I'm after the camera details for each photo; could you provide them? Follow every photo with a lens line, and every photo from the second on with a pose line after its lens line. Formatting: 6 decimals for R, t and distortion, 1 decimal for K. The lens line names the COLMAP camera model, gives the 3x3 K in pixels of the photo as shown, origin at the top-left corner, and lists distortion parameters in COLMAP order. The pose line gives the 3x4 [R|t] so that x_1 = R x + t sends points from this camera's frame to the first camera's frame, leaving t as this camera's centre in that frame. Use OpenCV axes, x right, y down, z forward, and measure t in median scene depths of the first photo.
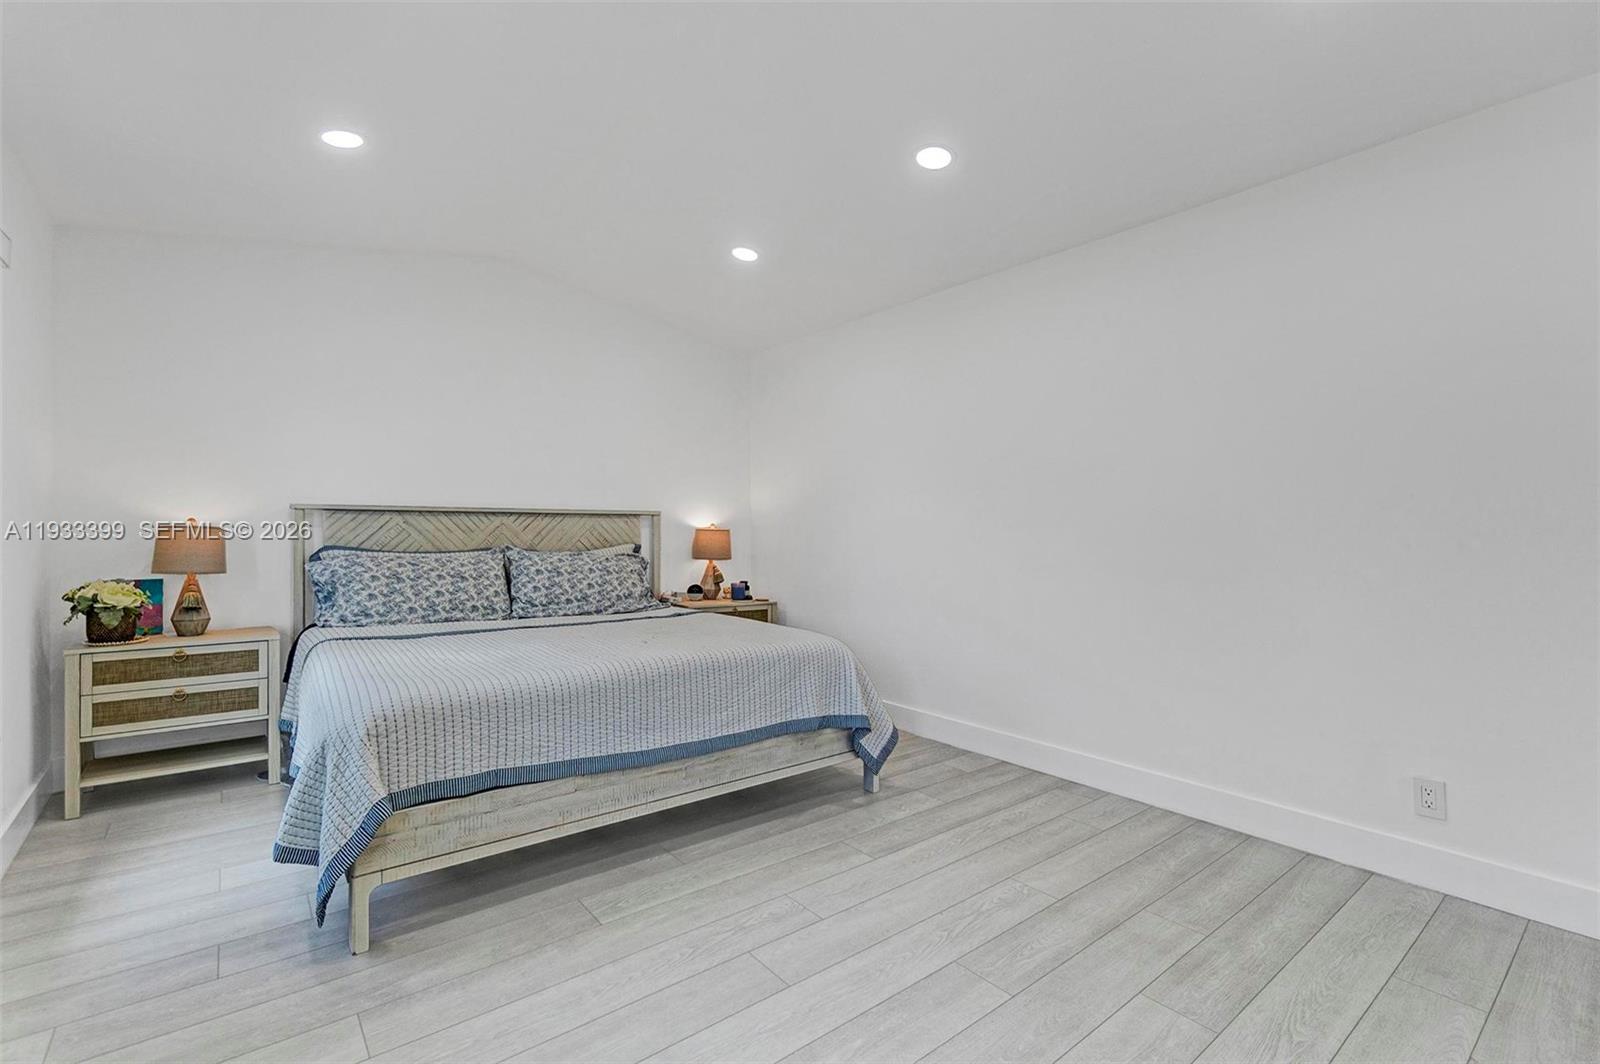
lens RADIAL K [[708.2, 0, 770.9], [0, 708.2, 503.7], [0, 0, 1]] dist [-0.001660, 0.000309]
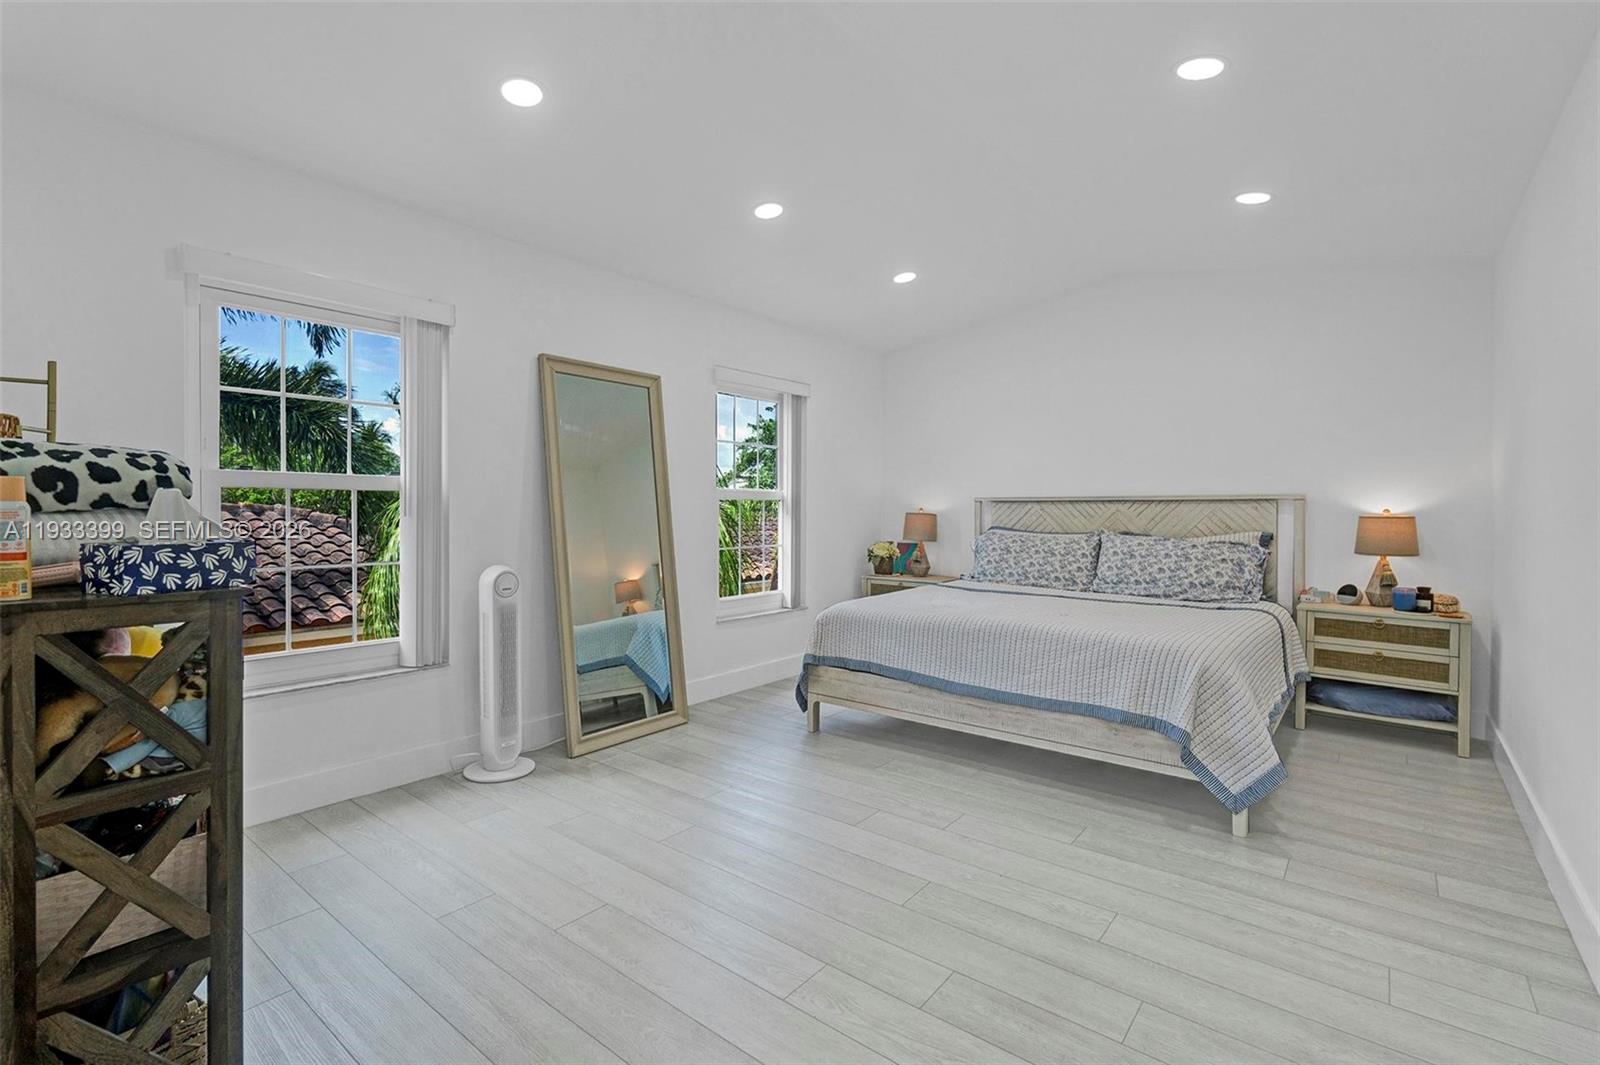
lens RADIAL K [[731.2, 0, 807.8], [0, 731.2, 491.5], [0, 0, 1]] dist [0.003007, 0.000390]
pose [[0.247618, -0.026939, -0.968483, 0.720808], [0.033853, 0.999244, -0.019140, 0.004373], [0.968266, -0.028047, 0.248343, 0.261586]]
